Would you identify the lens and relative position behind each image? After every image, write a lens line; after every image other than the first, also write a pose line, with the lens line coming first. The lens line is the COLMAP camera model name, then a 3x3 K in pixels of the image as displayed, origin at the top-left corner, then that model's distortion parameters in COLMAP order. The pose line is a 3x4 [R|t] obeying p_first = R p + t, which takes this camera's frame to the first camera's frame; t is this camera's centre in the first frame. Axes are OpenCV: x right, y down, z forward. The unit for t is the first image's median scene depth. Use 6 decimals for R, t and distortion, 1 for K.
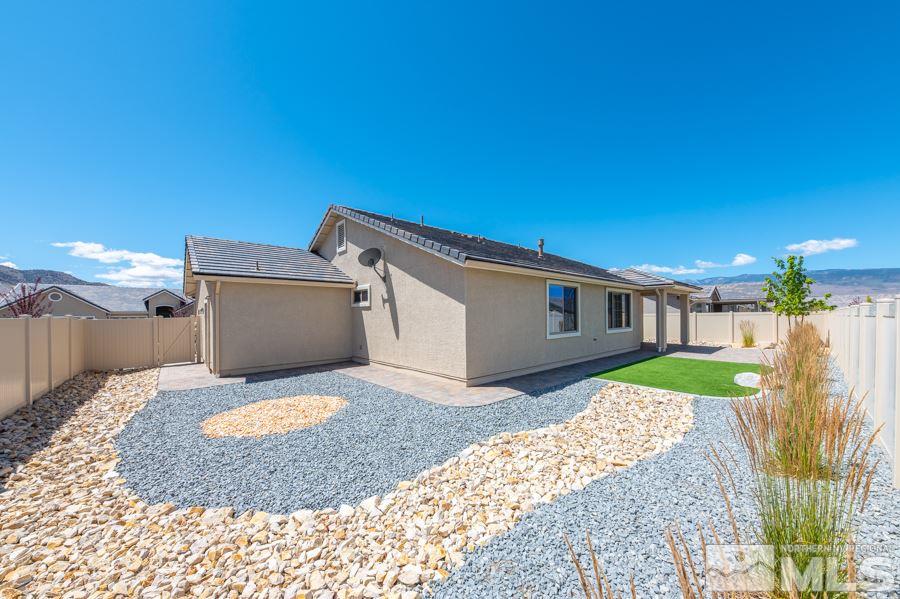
lens RADIAL K [[317.2, 0, 449.2], [0, 317.2, 308.6], [0, 0, 1]] dist [-0.016457, -0.000053]
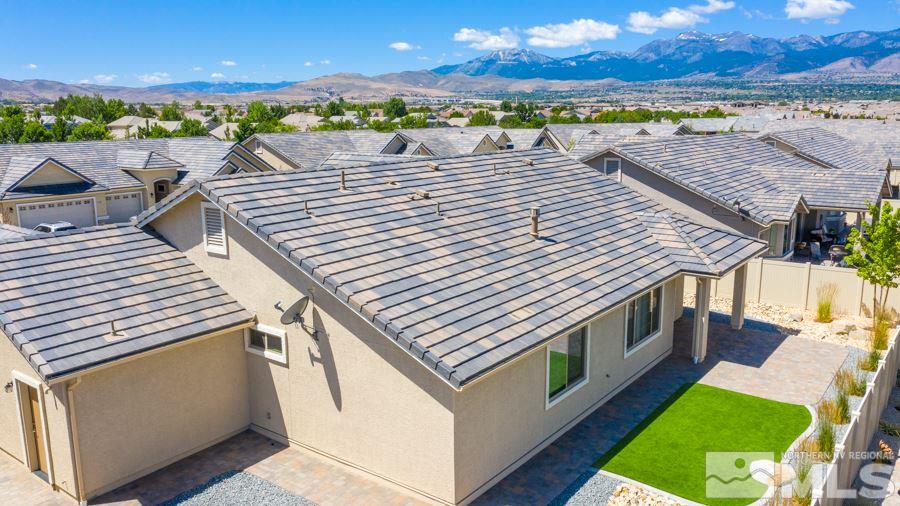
lens RADIAL K [[726.7, 0, 450.0], [0, 726.7, 253.0], [0, 0, 1]] dist [0.001125, -0.146774]
pose [[0.978509, -0.036417, 0.202964, -0.180784], [-0.006849, 0.977998, 0.208500, -0.453684], [-0.206092, -0.205410, 0.956730, -0.377490]]
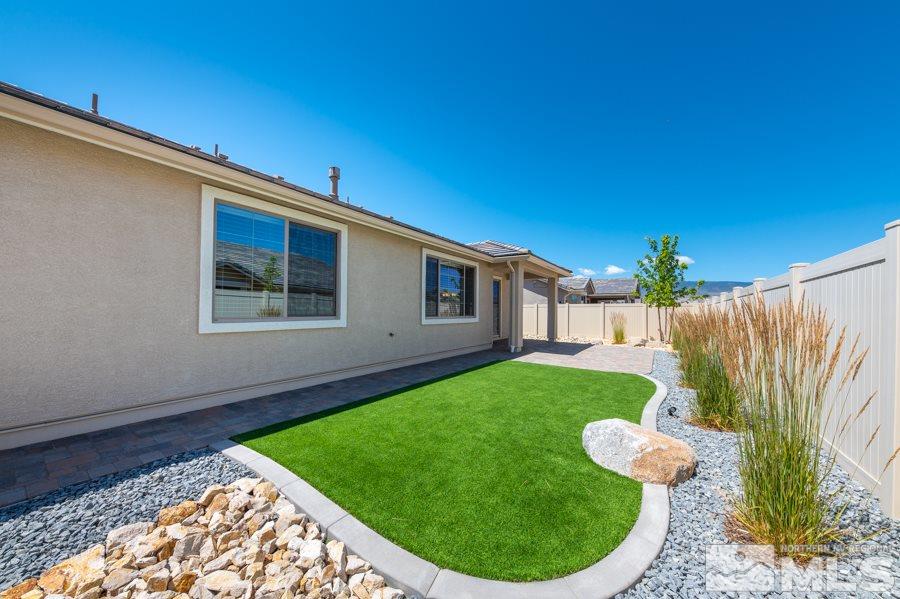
lens RADIAL K [[314.3, 0, 451.5], [0, 314.3, 305.3], [0, 0, 1]] dist [-0.000830, -0.000167]
pose [[0.963305, 0.022914, 0.267430, 0.371906], [-0.023133, 0.999730, -0.002330, 0.040256], [-0.267411, -0.003942, 0.963575, 0.384975]]
